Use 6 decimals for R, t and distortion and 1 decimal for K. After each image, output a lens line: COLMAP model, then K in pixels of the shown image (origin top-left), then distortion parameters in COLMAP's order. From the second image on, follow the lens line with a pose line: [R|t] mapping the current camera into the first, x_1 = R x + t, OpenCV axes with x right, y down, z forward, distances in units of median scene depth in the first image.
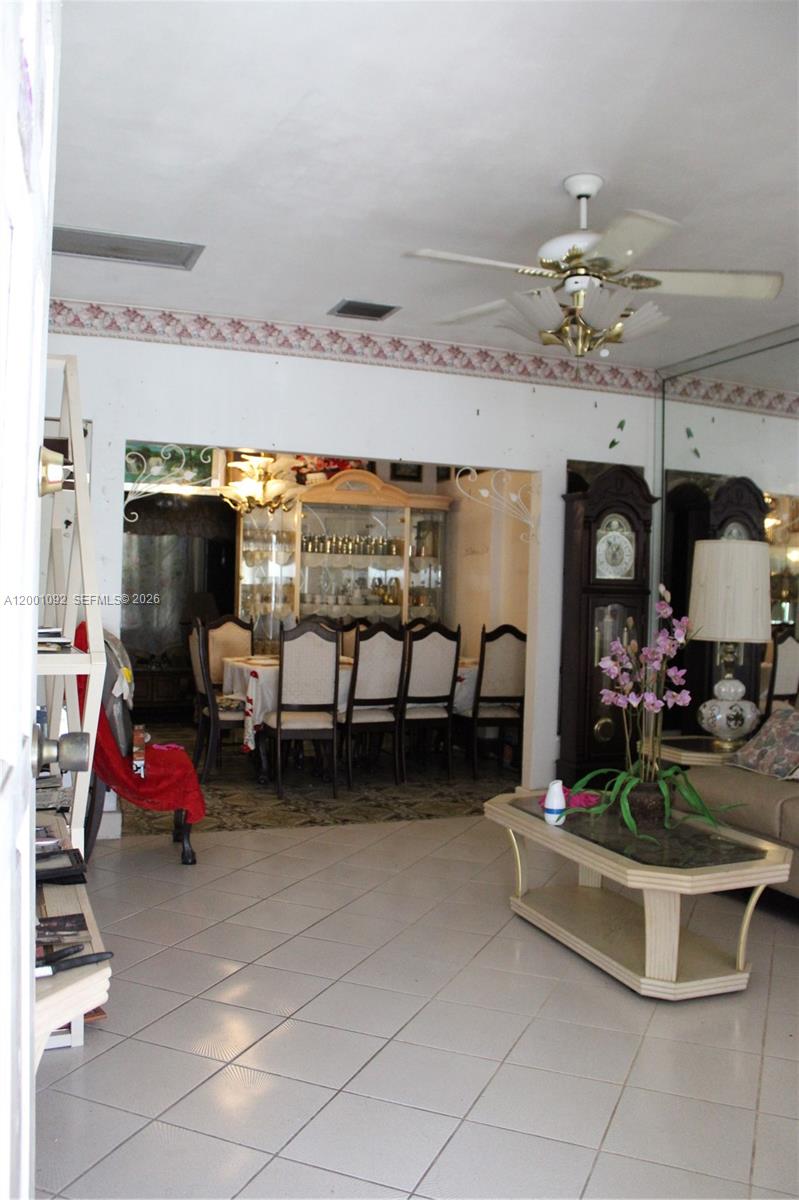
lens RADIAL K [[1000.2, 0, 399.5], [0, 1000.2, 600.0], [0, 0, 1]] dist [-0.121202, 0.001589]
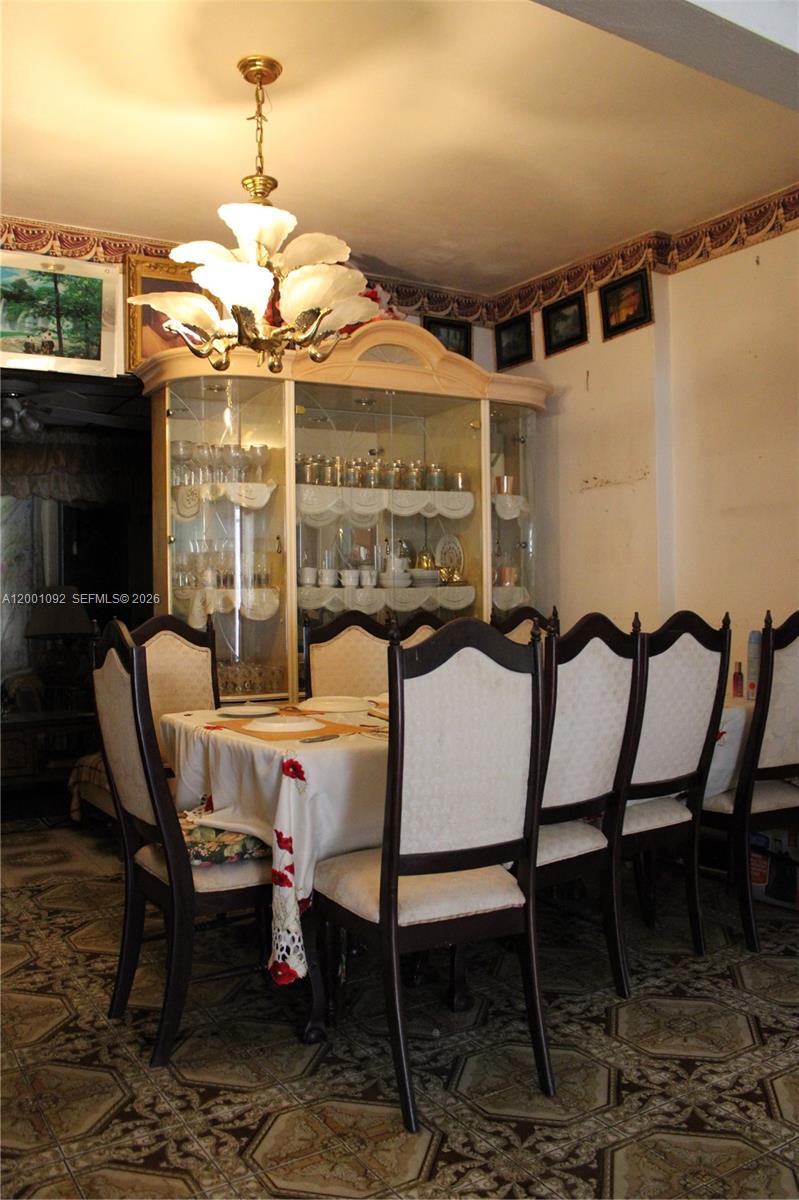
lens RADIAL K [[1000.2, 0, 399.5], [0, 1000.2, 600.0], [0, 0, 1]] dist [-0.121202, 0.001589]
pose [[0.984731, -0.037884, 0.169910, -0.154477], [0.037776, 0.999279, 0.003869, 0.011355], [-0.169934, 0.002608, 0.985452, 0.584632]]
